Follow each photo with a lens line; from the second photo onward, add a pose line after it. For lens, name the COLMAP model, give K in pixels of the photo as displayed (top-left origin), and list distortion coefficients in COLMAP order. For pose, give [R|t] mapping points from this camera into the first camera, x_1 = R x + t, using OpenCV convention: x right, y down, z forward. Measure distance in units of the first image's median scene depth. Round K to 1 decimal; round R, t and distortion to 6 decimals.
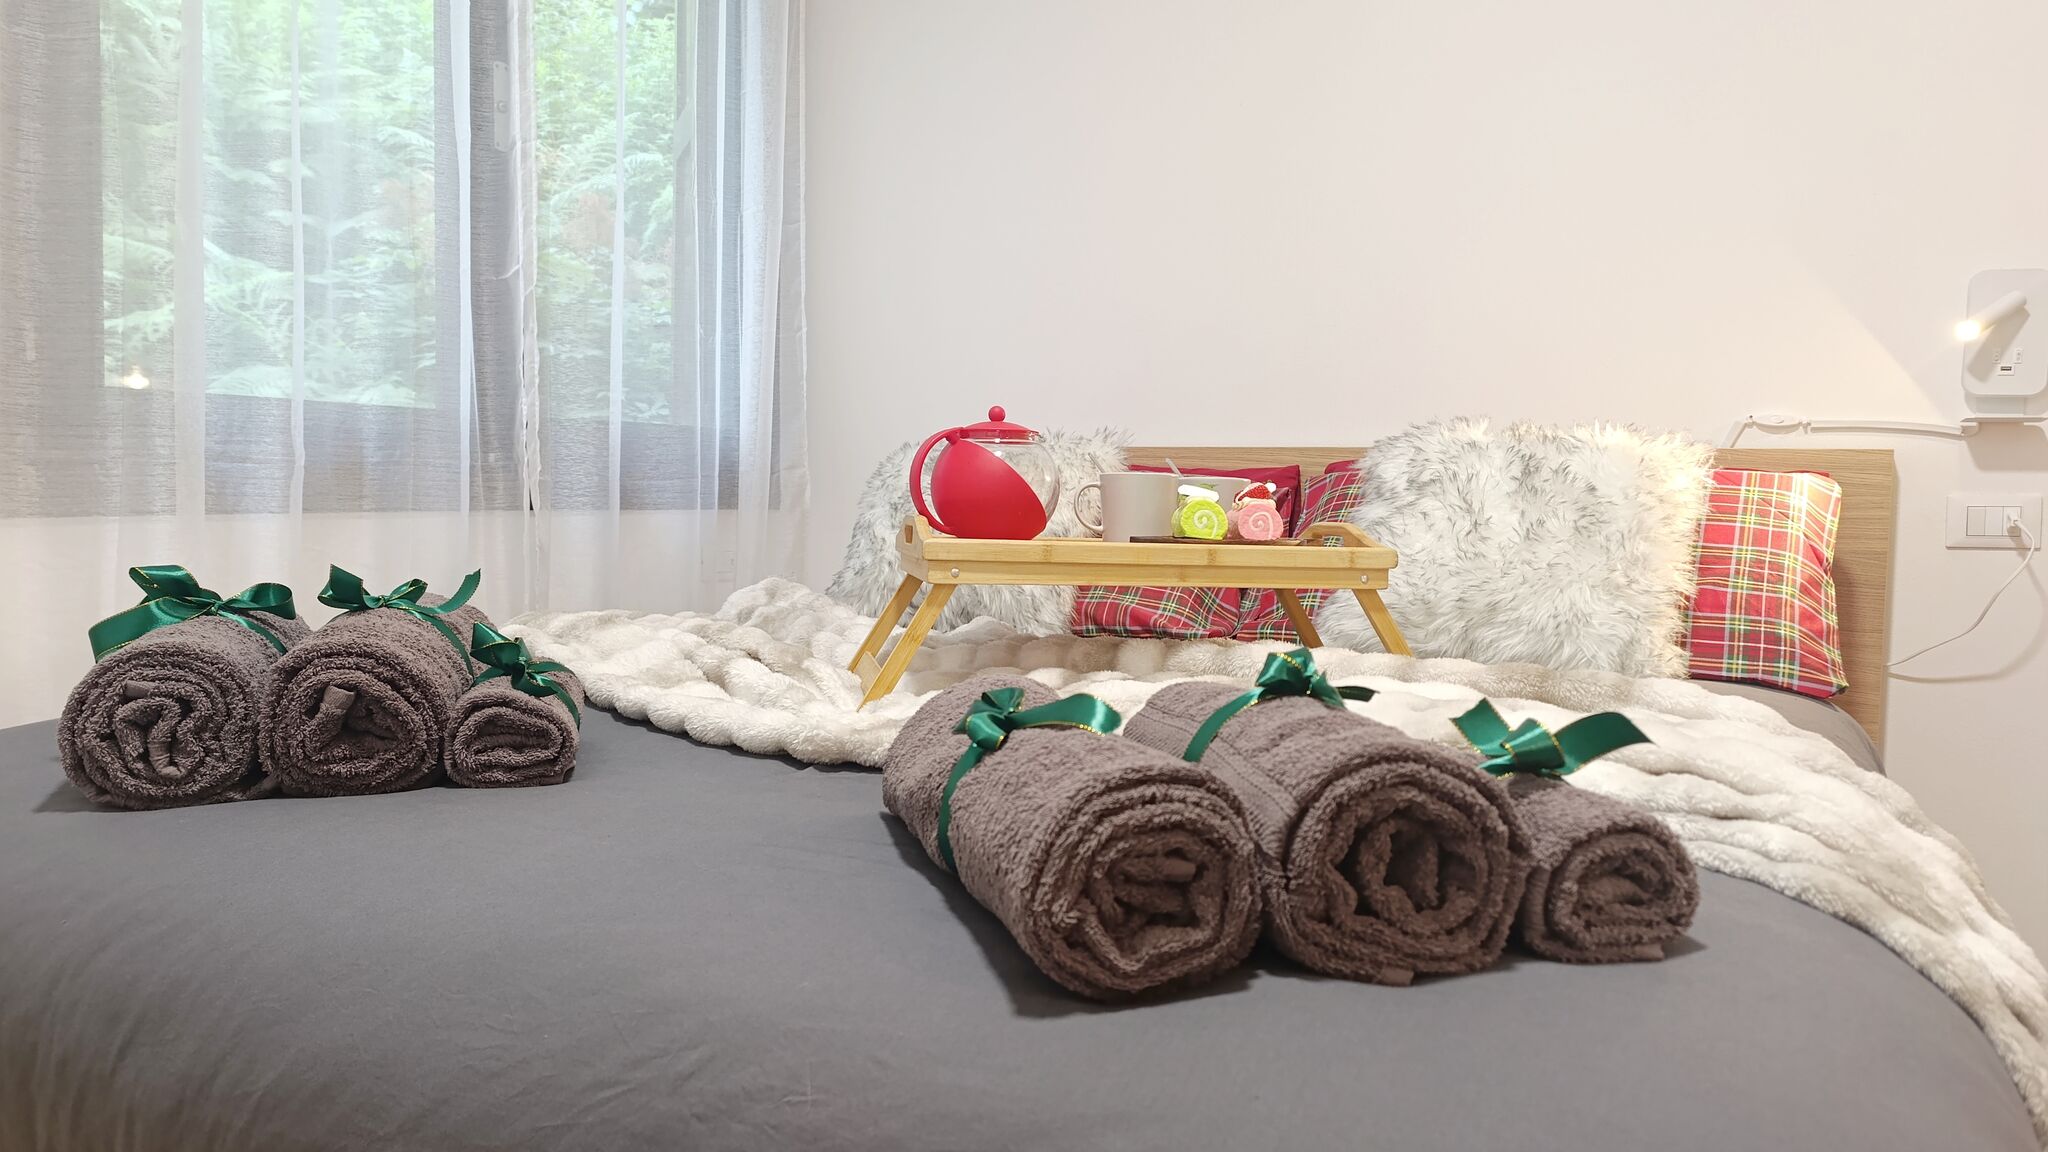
lens RADIAL K [[1418.0, 0, 1024.0], [0, 1418.0, 576.0], [0, 0, 1]] dist [0.073710, -0.105604]
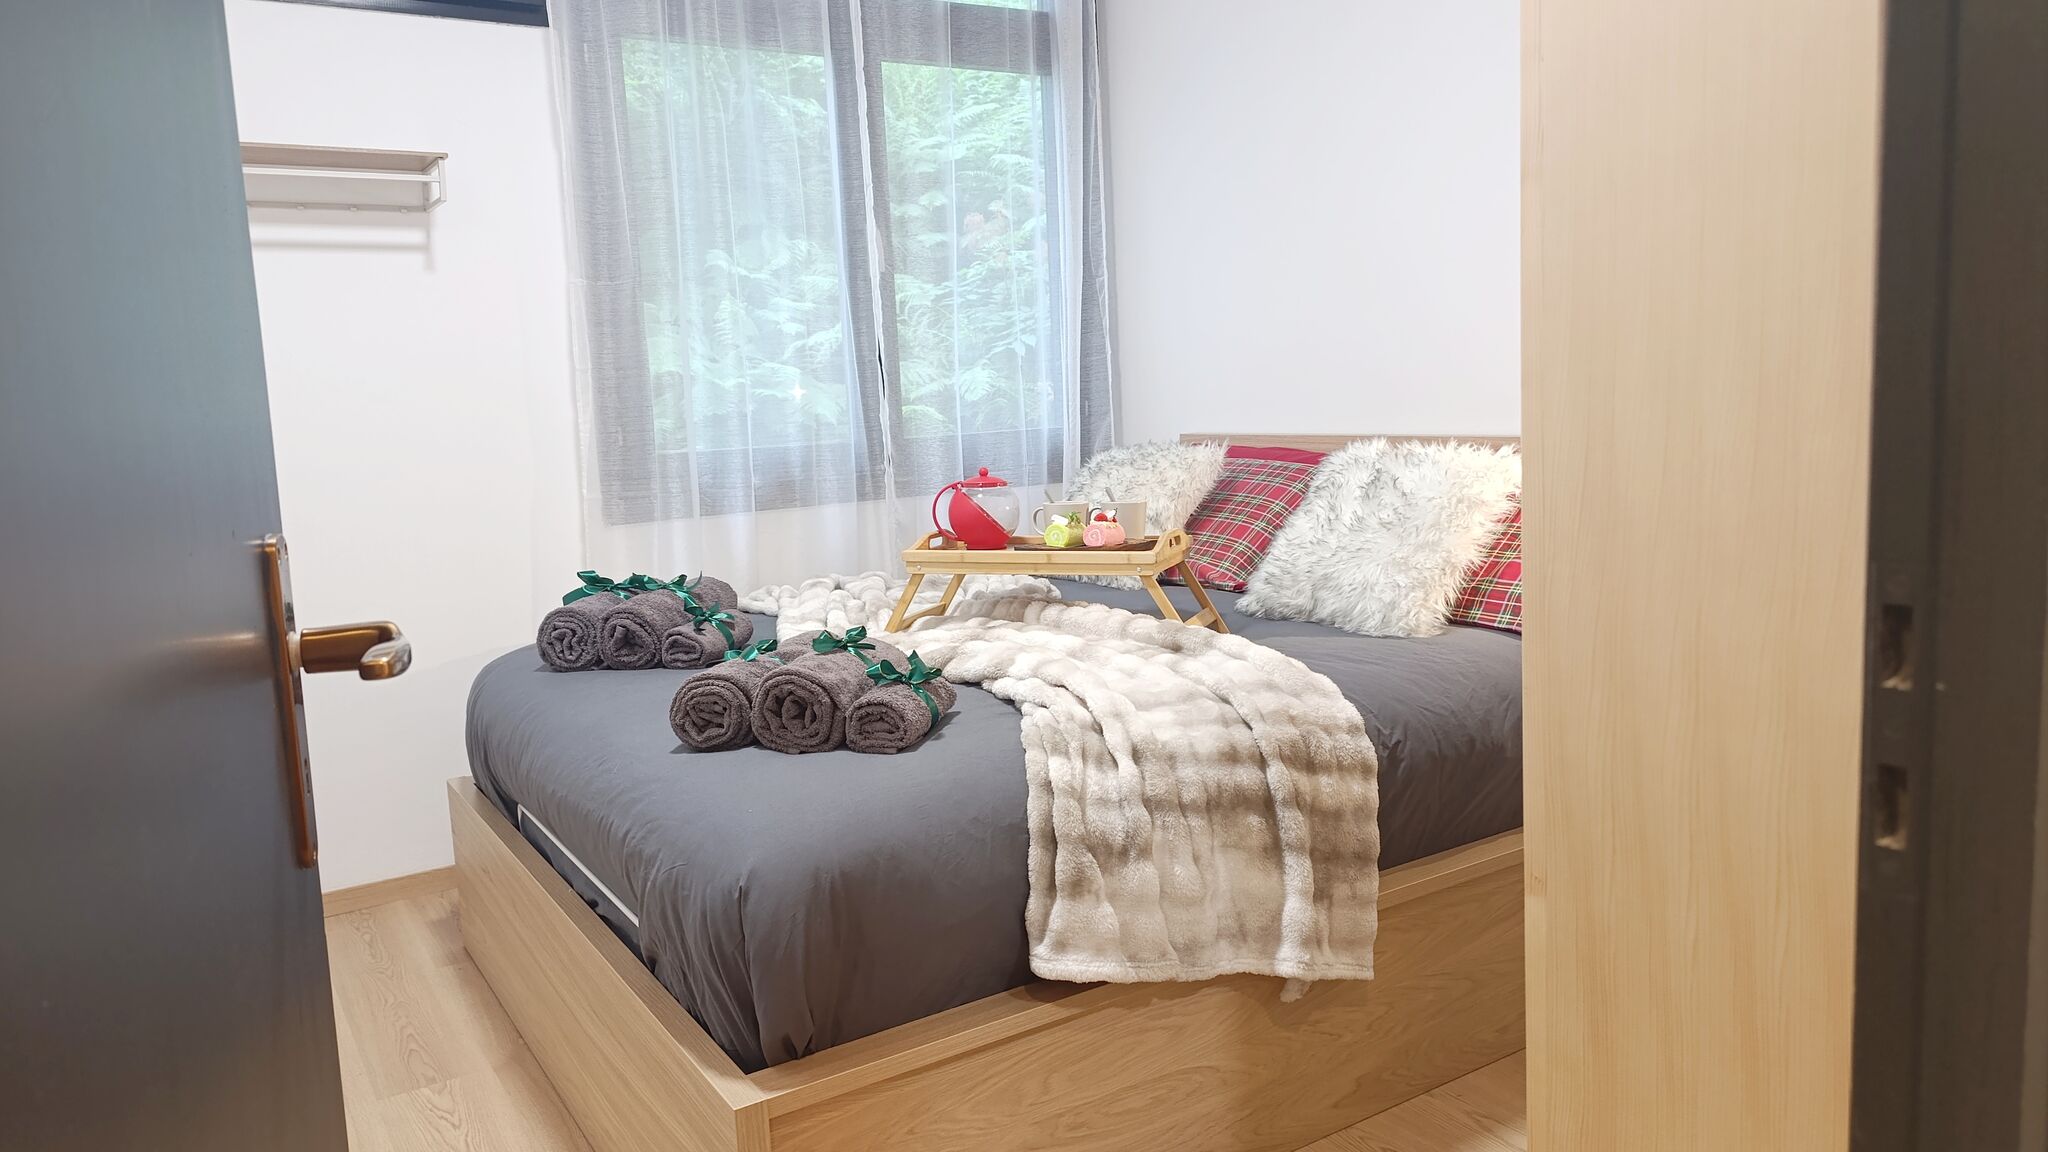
lens RADIAL K [[1418.0, 0, 1024.0], [0, 1418.0, 576.0], [0, 0, 1]] dist [0.073710, -0.105604]
pose [[0.863962, 0.009388, -0.503470, 1.353849], [0.031911, 0.996796, 0.073348, -0.166159], [0.502545, -0.079436, 0.860894, -0.753445]]
